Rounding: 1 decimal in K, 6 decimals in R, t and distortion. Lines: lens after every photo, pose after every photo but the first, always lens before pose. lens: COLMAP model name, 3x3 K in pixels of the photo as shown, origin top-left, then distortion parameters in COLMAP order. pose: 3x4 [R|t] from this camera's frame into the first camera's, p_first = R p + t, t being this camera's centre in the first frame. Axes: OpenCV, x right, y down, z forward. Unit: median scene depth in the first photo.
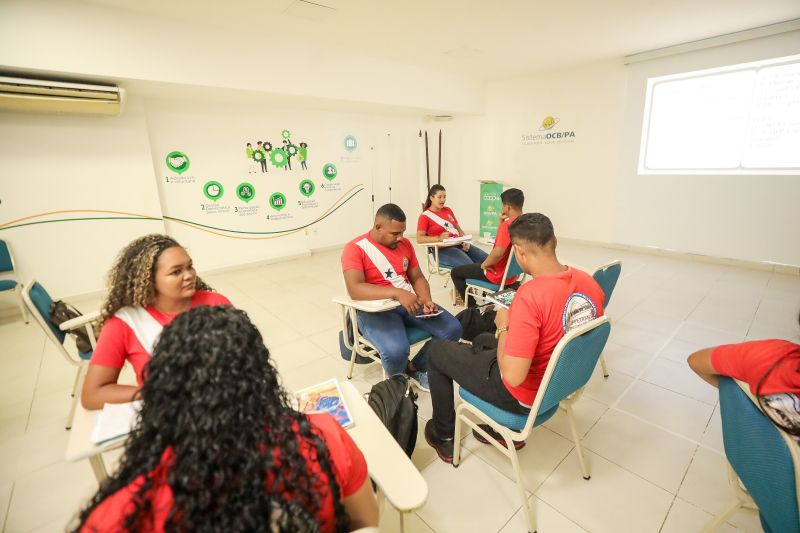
lens RADIAL K [[369.9, 0, 412.9], [0, 369.9, 257.0], [0, 0, 1]] dist [-0.031907, 0.007842]
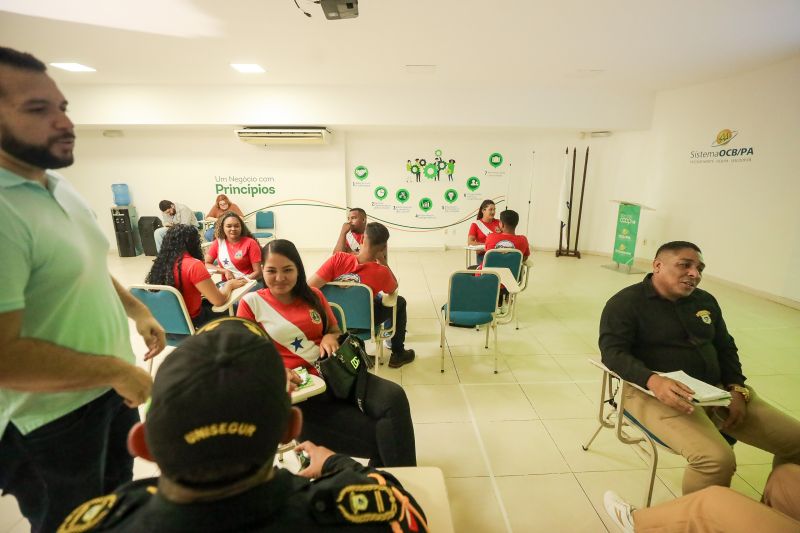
lens RADIAL K [[369.9, 0, 409.2], [0, 369.9, 262.4], [0, 0, 1]] dist [-0.031907, 0.007842]
pose [[0.770605, 0.175363, -0.612712, 0.426472], [-0.178383, 0.982320, 0.056796, -0.014066], [0.611840, 0.065531, 0.788263, -0.051855]]
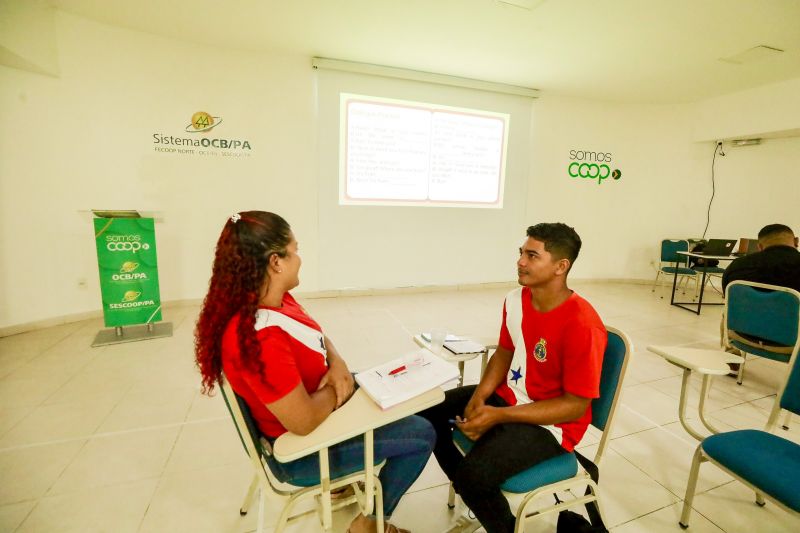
lens RADIAL K [[369.9, 0, 403.7], [0, 369.9, 257.6], [0, 0, 1]] dist [-0.031907, 0.007842]
pose [[0.392228, -0.100050, 0.914411, -0.105745], [0.183275, 0.982637, 0.028900, -0.104362], [-0.901425, 0.156254, 0.403754, 0.541819]]
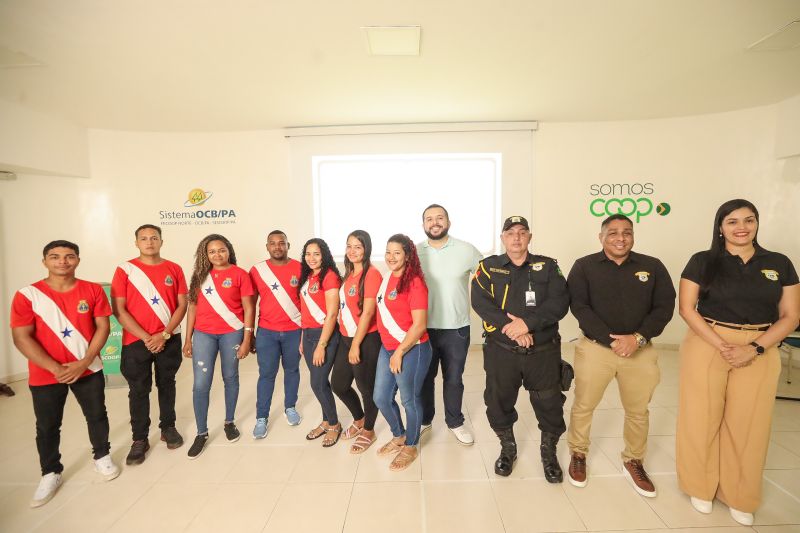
lens RADIAL K [[369.9, 0, 403.0], [0, 369.9, 270.0], [0, 0, 1]] dist [-0.031907, 0.007842]
pose [[0.681926, -0.045126, 0.730028, 0.123496], [0.176873, 0.978646, -0.104725, -0.082131], [-0.709713, 0.200536, 0.675346, 0.274640]]
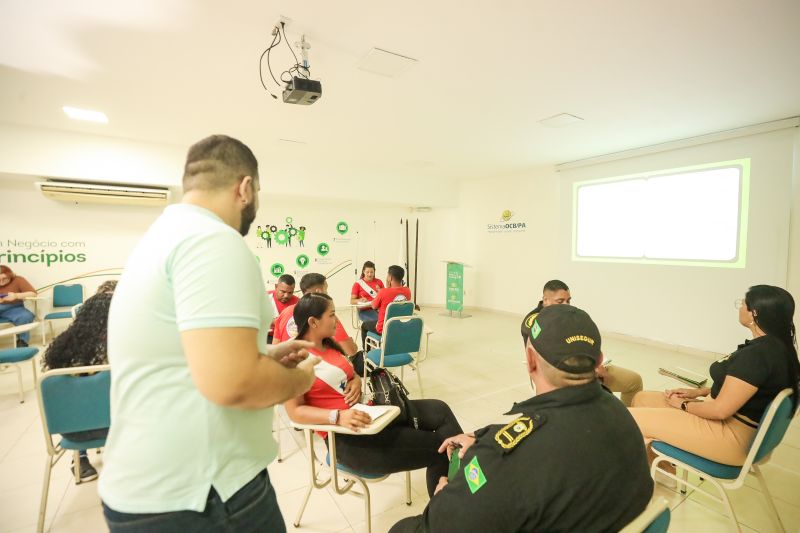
lens RADIAL K [[369.9, 0, 409.7], [0, 369.9, 261.8], [0, 0, 1]] dist [-0.031907, 0.007842]
pose [[0.986962, 0.042301, -0.155297, 0.290059], [-0.072005, 0.978954, -0.190958, 0.033558], [0.143951, 0.199651, 0.969236, -0.188308]]
